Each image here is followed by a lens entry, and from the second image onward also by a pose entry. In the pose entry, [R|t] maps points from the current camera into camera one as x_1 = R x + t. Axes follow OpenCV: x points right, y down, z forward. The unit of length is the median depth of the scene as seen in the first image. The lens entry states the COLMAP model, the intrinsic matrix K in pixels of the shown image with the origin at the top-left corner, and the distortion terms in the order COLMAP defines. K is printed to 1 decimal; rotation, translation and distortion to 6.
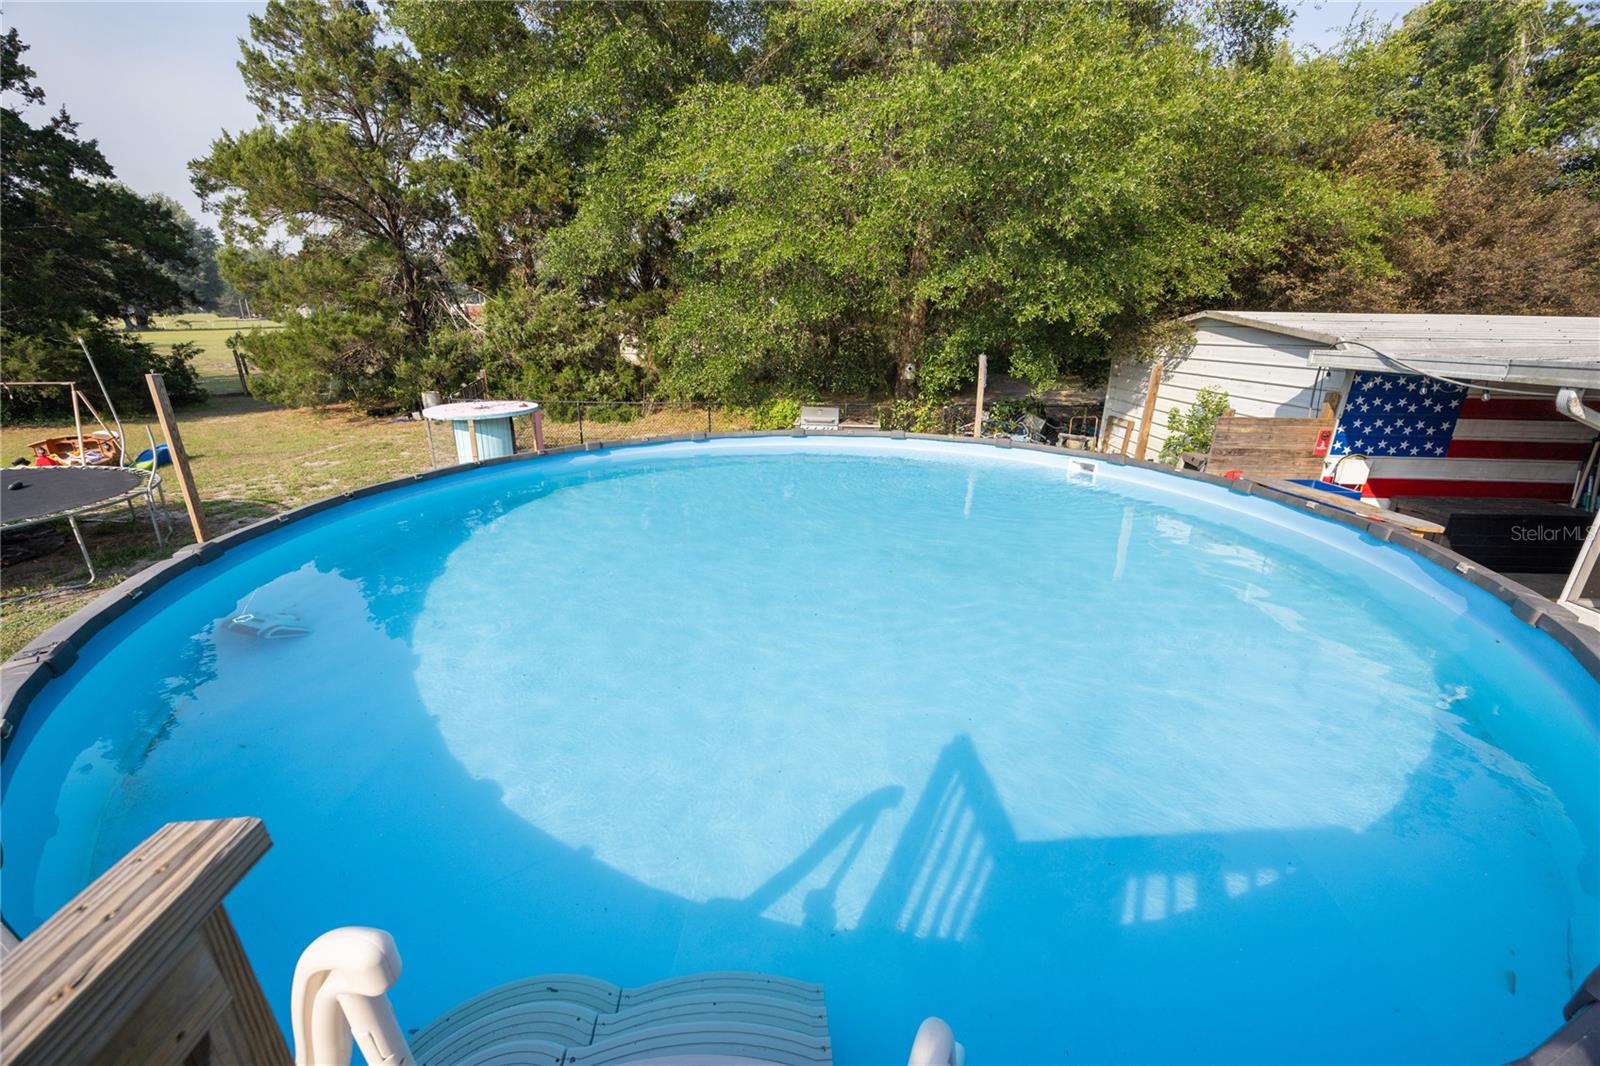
lens RADIAL K [[645.2, 0, 800.0], [0, 645.2, 533.0], [0, 0, 1]] dist [0.008323, -0.000063]
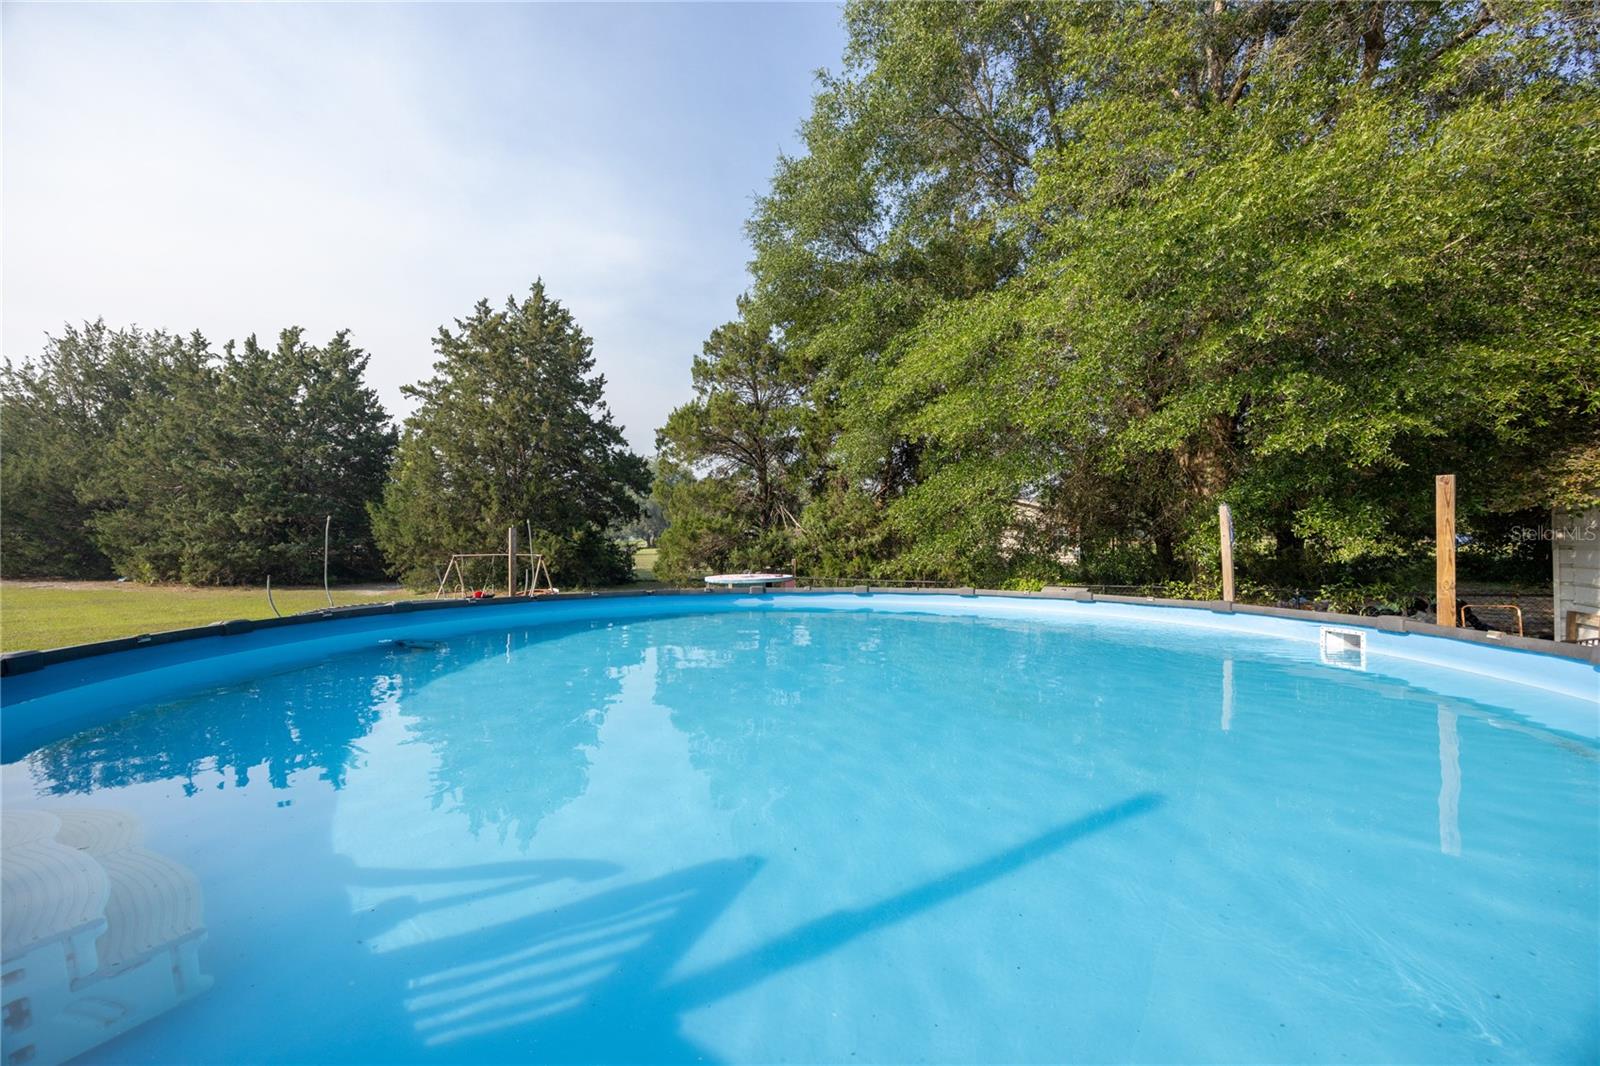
lens RADIAL K [[645.2, 0, 800.0], [0, 645.2, 533.0], [0, 0, 1]] dist [0.008323, -0.000063]
pose [[0.819775, -0.025046, -0.572138, 0.221765], [-0.174497, 0.940613, -0.291201, 0.051479], [0.545454, 0.338556, 0.766720, 0.092643]]
